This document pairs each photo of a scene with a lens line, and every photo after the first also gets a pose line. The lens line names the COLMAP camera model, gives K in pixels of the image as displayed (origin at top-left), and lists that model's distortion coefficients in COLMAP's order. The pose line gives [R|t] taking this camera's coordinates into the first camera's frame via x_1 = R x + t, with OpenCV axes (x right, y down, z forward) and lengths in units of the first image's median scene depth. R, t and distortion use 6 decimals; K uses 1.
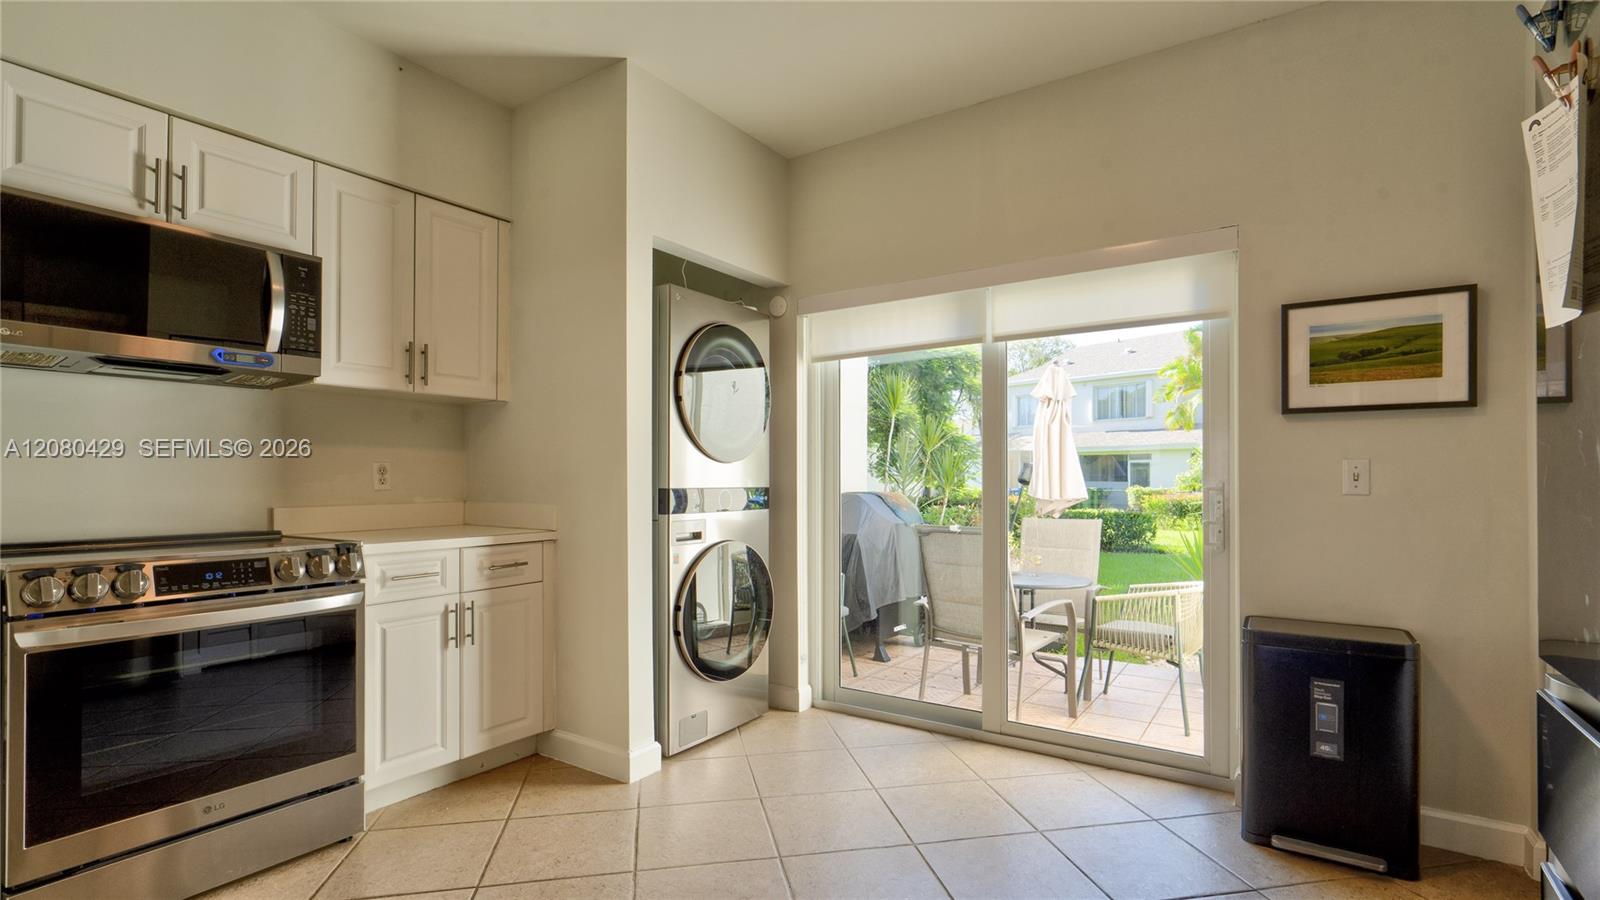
lens RADIAL K [[744.8, 0, 806.3], [0, 744.8, 475.9], [0, 0, 1]] dist [0.002358, 0.000566]
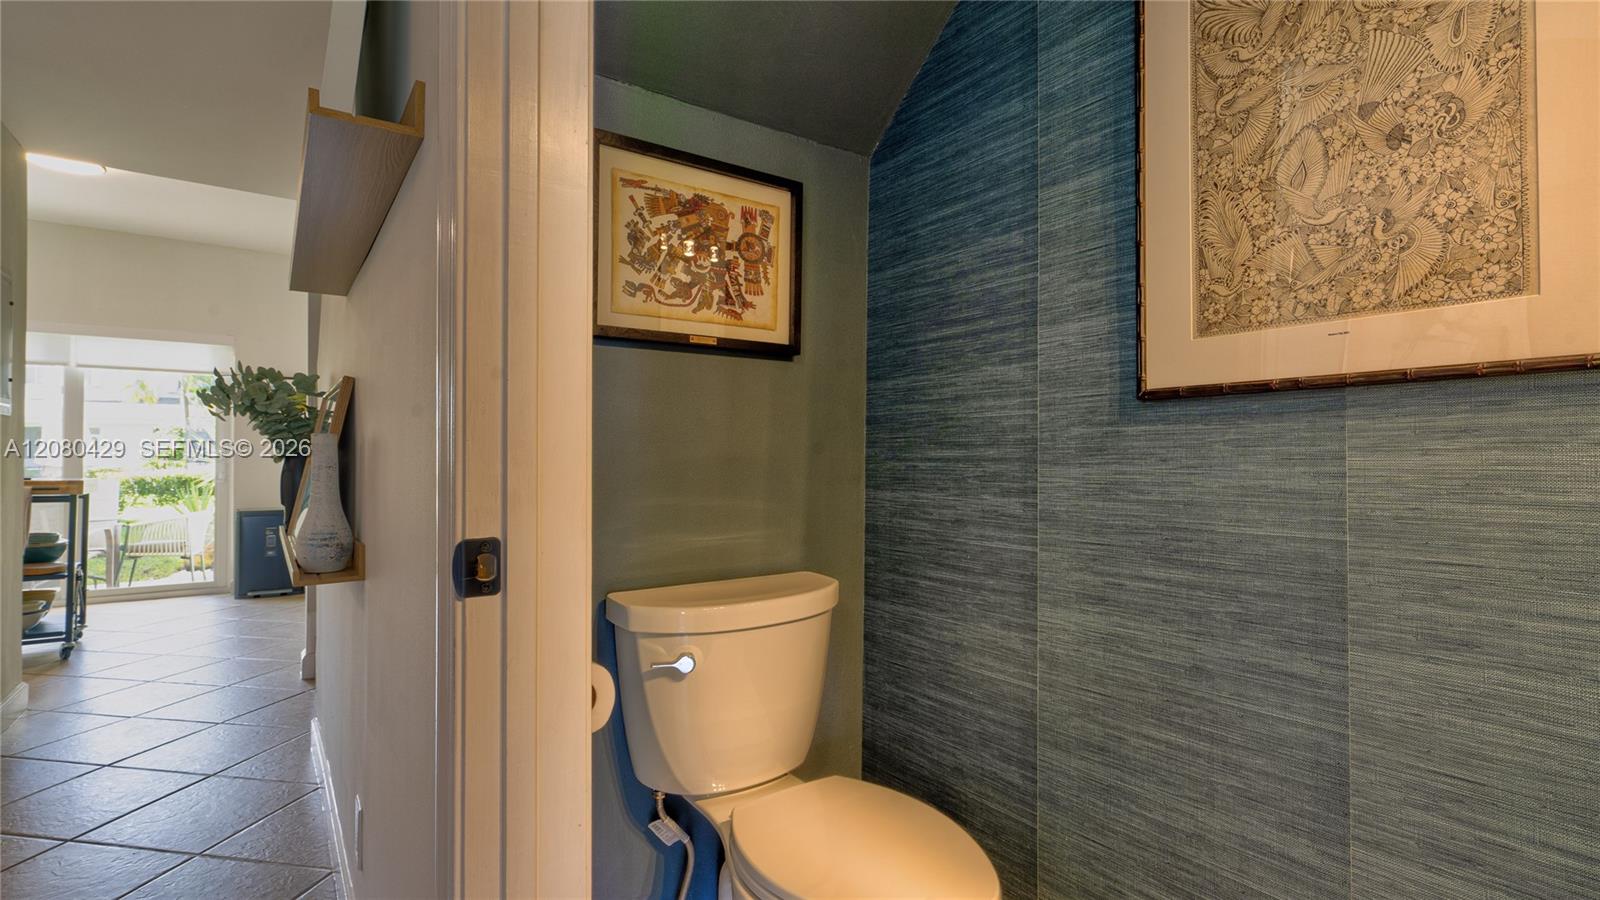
lens RADIAL K [[741.6, 0, 808.9], [0, 741.6, 451.0], [0, 0, 1]] dist [0.000148, 0.000388]
pose [[0.349649, 0.014503, 0.936768, -0.186875], [-0.007009, 0.999893, -0.012864, 0.005130], [-0.936854, -0.002068, 0.349714, -0.288596]]
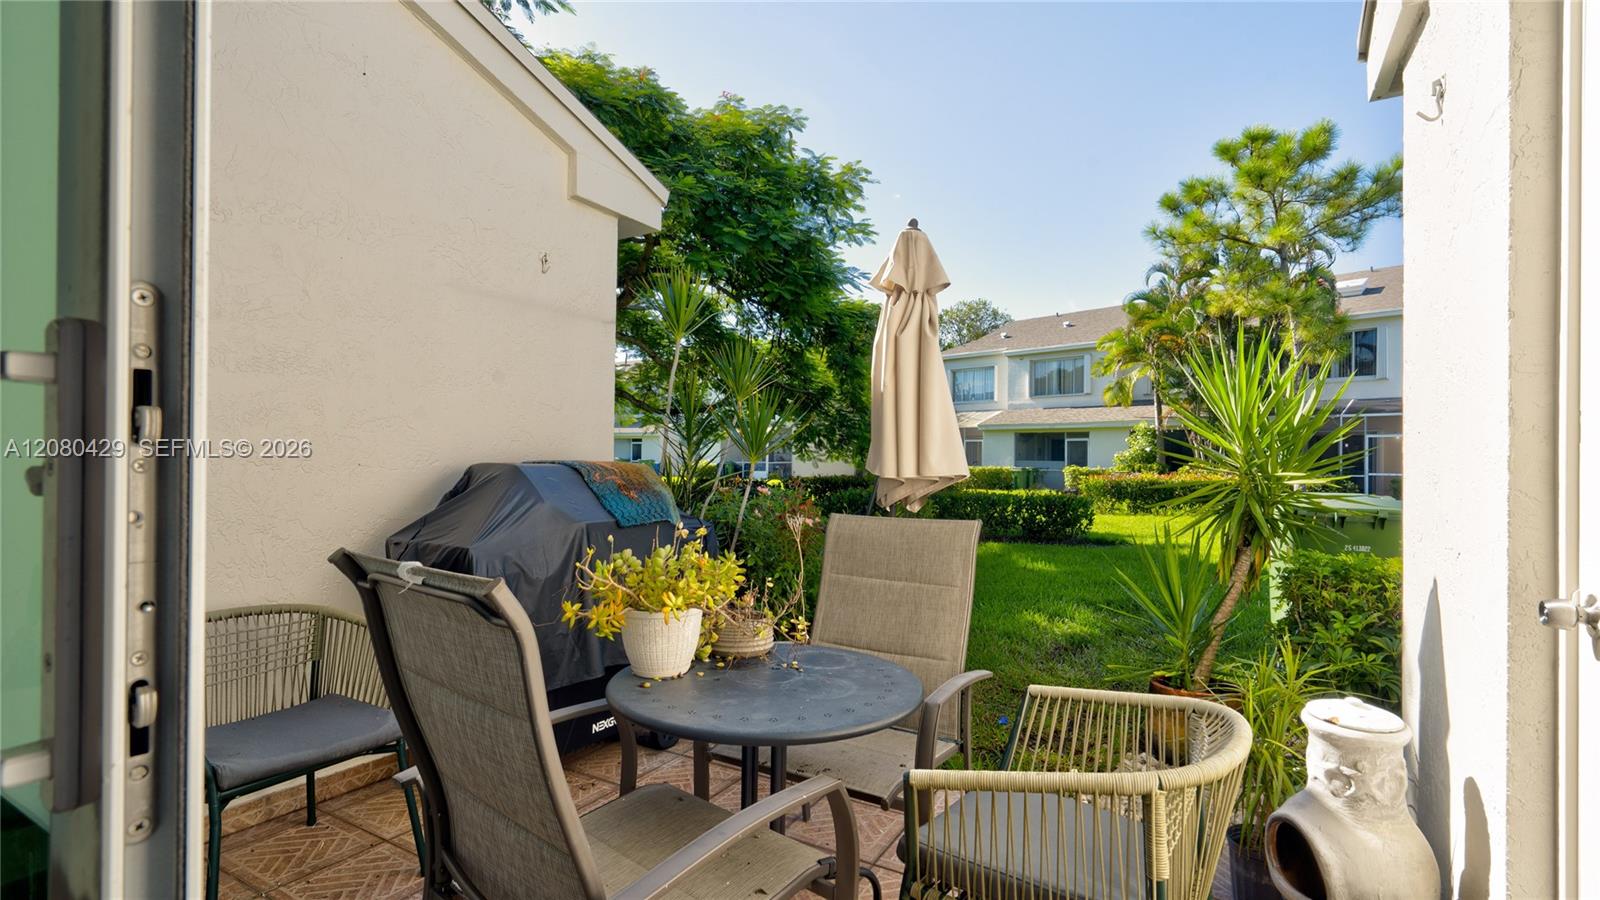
lens RADIAL K [[741.6, 0, 808.9], [0, 741.6, 451.0], [0, 0, 1]] dist [0.000148, 0.000388]
pose [[0.997353, 0.009427, 0.072097, 0.092526], [-0.009067, 0.999945, -0.005323, 0.006518], [-0.072144, 0.004655, 0.997383, 0.197073]]
